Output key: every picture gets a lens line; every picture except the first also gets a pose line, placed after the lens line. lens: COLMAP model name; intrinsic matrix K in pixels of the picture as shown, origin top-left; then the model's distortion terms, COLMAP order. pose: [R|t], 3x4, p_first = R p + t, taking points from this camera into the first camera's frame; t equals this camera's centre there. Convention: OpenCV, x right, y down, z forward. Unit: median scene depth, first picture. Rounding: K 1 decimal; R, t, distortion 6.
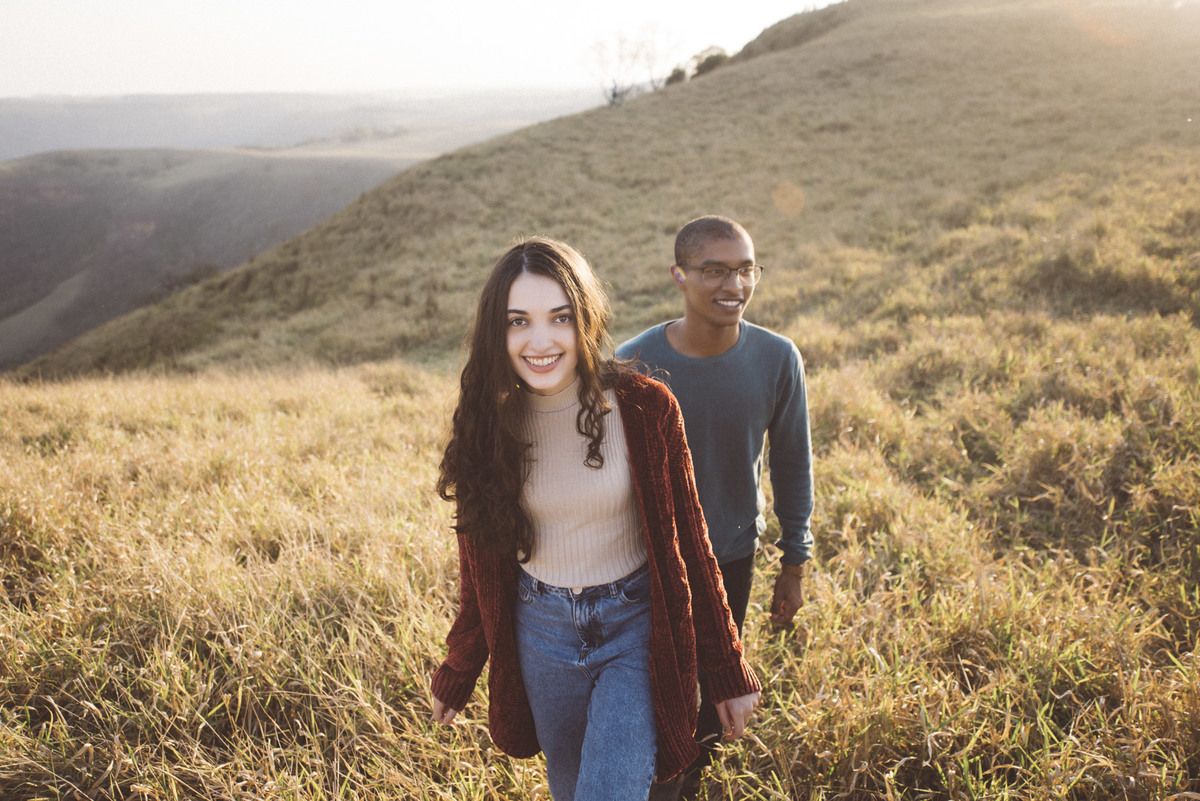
lens RADIAL K [[1040.1, 0, 600.0], [0, 1040.1, 400.5], [0, 0, 1]] dist [-0.003304, 0.004308]
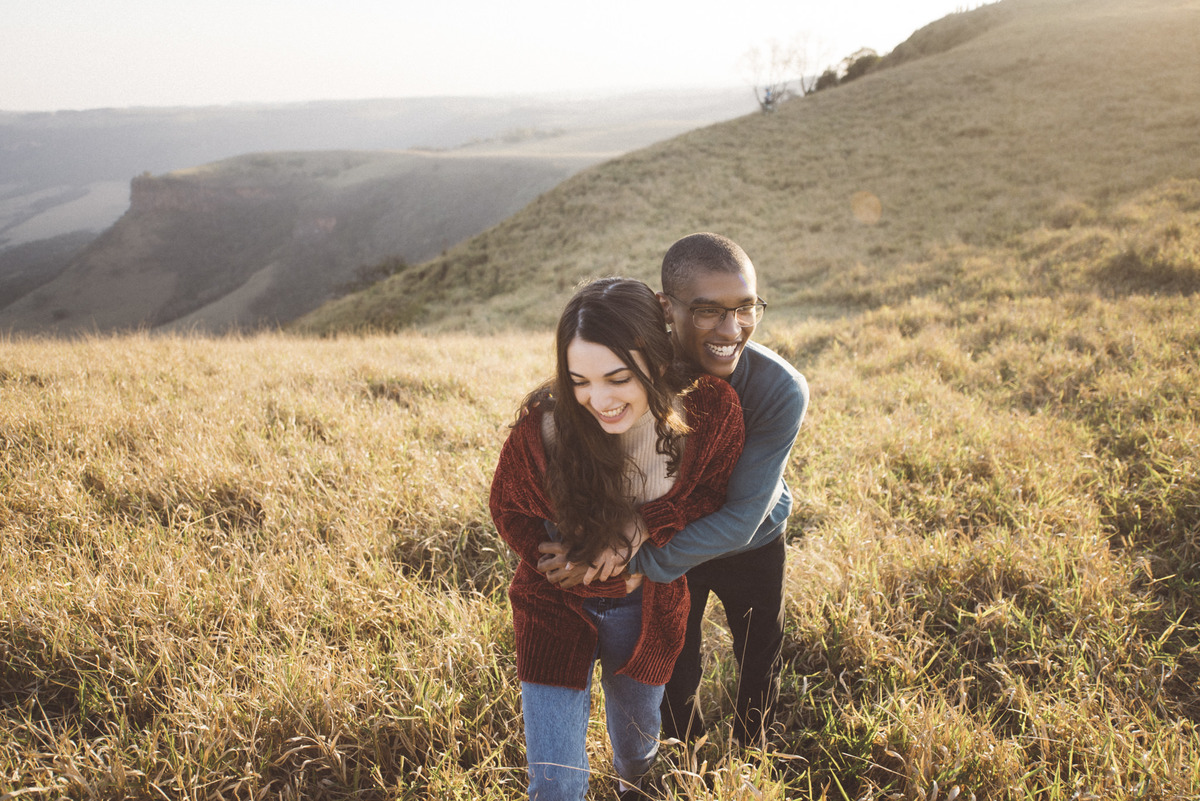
lens RADIAL K [[1040.1, 0, 600.0], [0, 1040.1, 400.5], [0, 0, 1]] dist [-0.003304, 0.004308]
pose [[0.990469, 0.024454, -0.135549, -0.005436], [-0.023872, 0.999698, 0.005915, 0.018136], [0.135653, -0.002623, 0.990753, -0.124305]]
